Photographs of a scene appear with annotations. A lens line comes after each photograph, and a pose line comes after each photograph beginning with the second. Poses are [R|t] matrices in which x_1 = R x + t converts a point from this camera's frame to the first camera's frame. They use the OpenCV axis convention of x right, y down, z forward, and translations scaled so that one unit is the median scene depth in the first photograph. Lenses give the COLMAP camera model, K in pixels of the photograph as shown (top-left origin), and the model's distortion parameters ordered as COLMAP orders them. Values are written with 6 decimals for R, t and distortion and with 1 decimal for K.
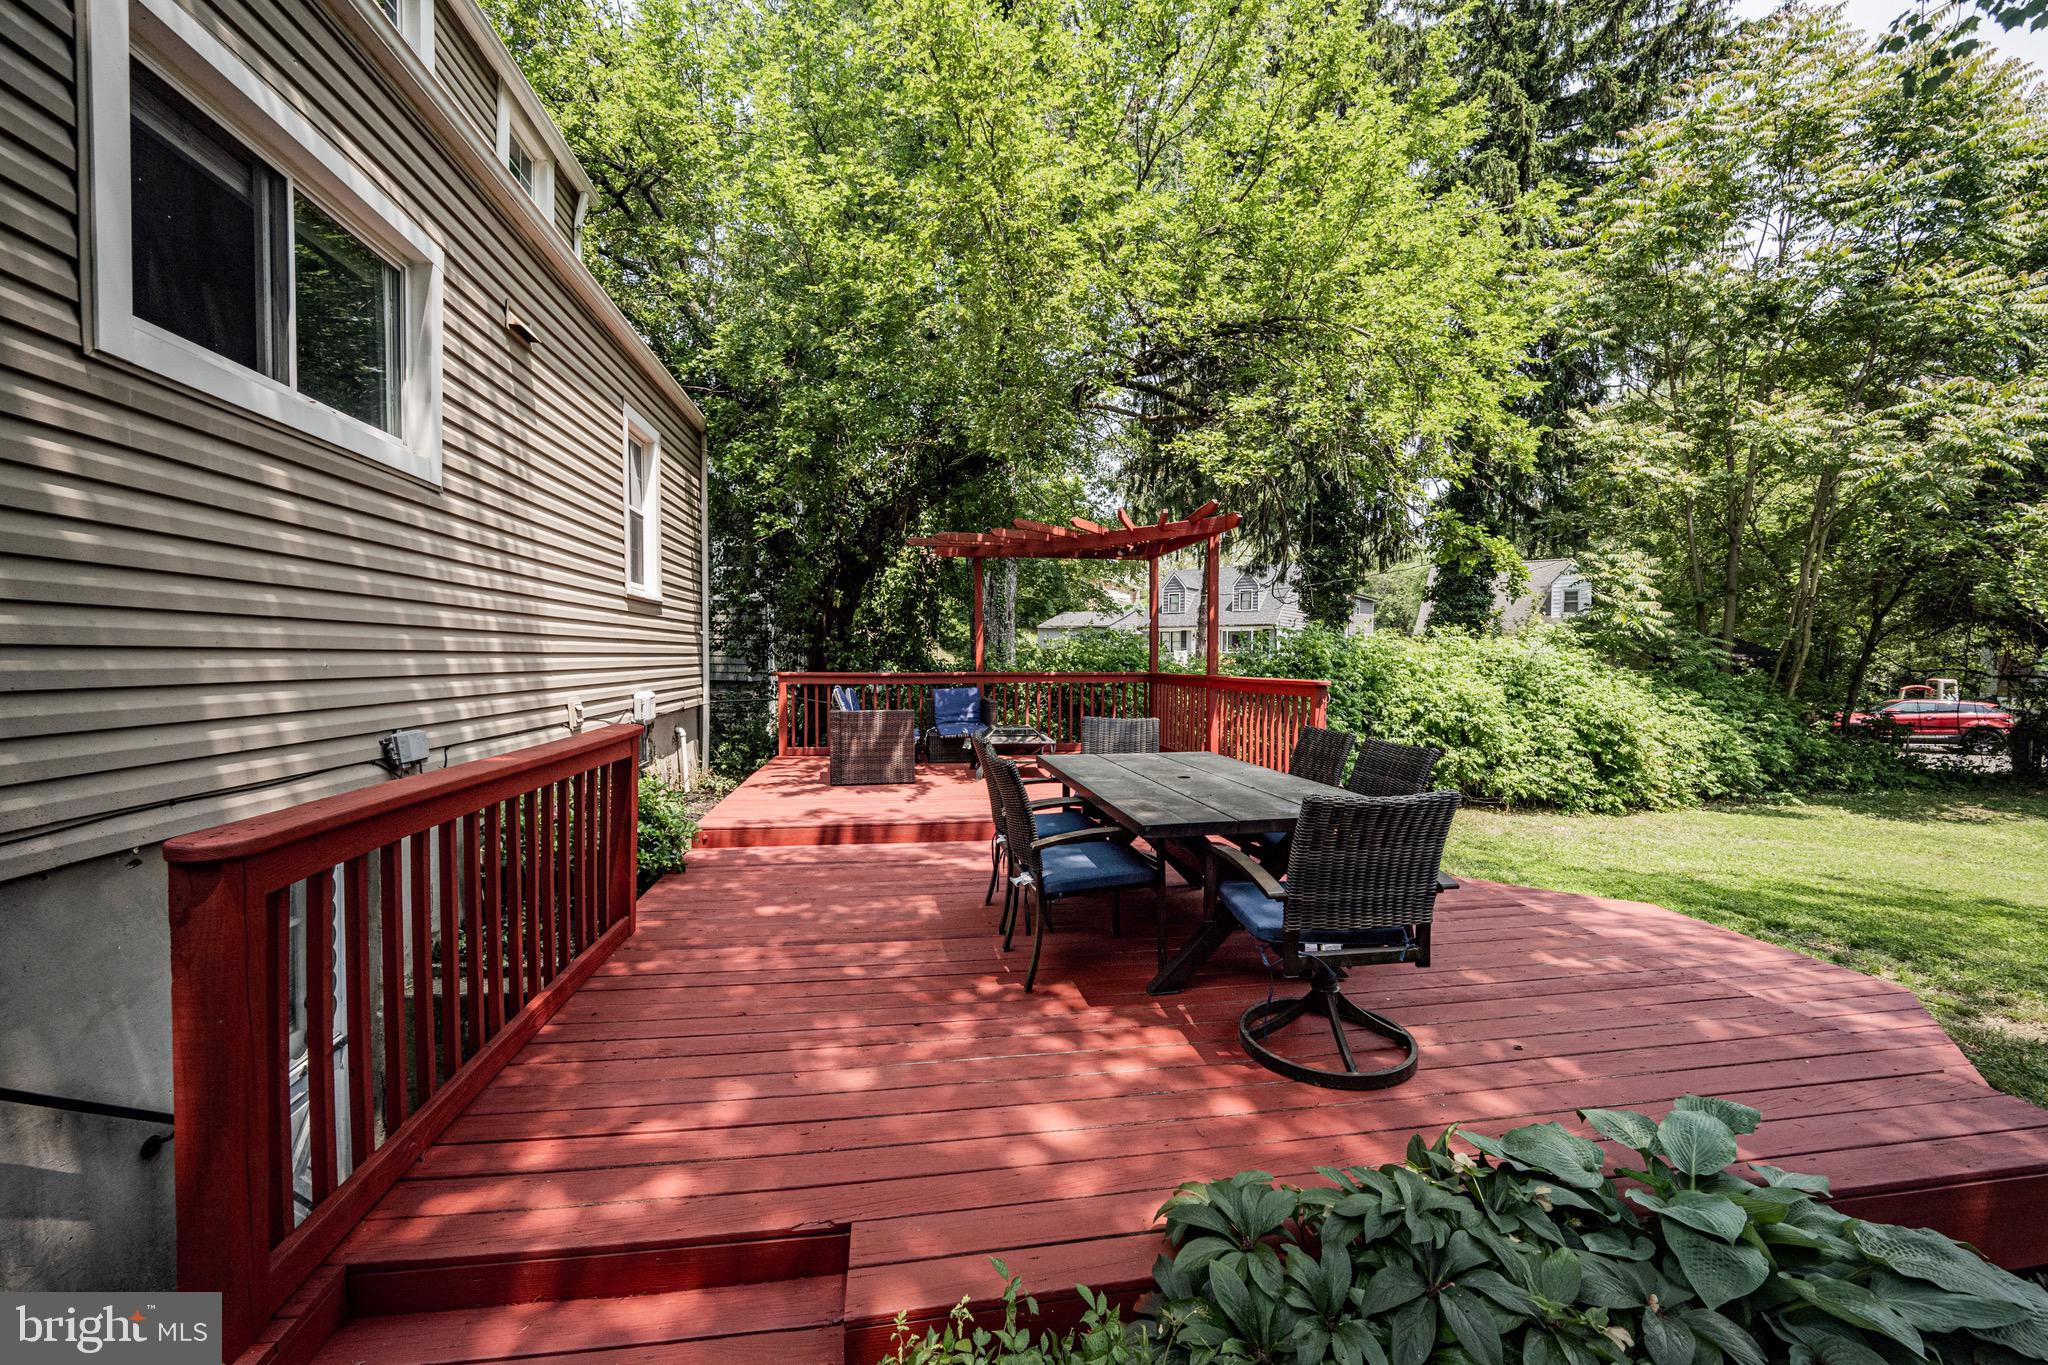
lens RADIAL K [[806.1, 0, 1024.4], [0, 806.1, 680.8], [0, 0, 1]] dist [0.000560, 0.000524]
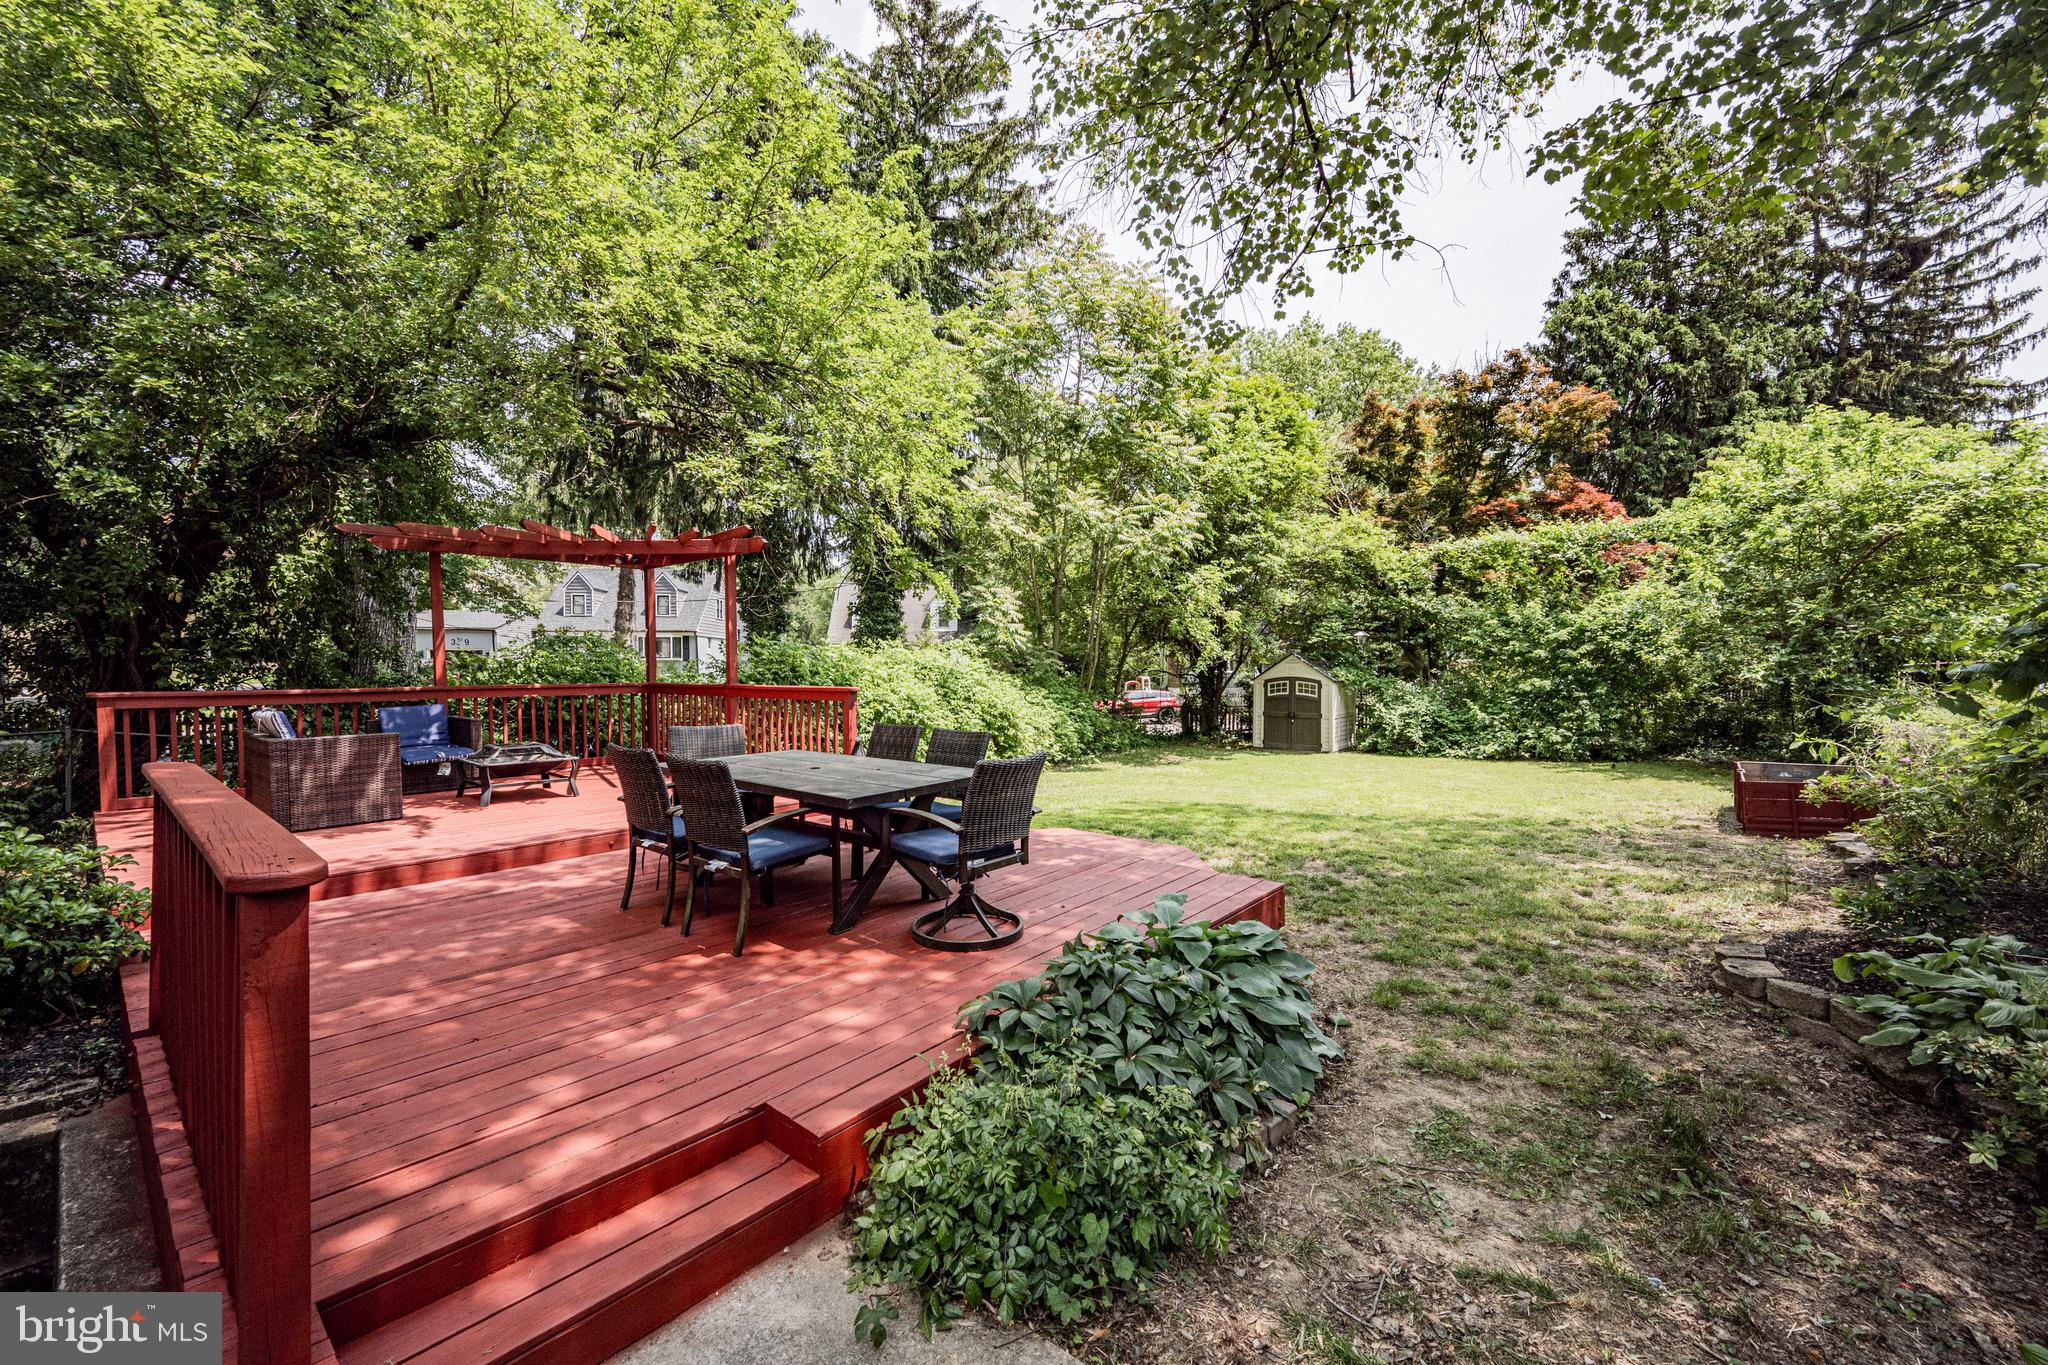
lens RADIAL K [[808.5, 0, 1025.4], [0, 808.5, 688.0], [0, 0, 1]] dist [0.000339, 0.000115]
pose [[0.754999, -0.023079, 0.655320, -0.142491], [0.022124, 0.999708, 0.009719, -0.003015], [-0.655353, 0.007160, 0.755289, -0.056014]]
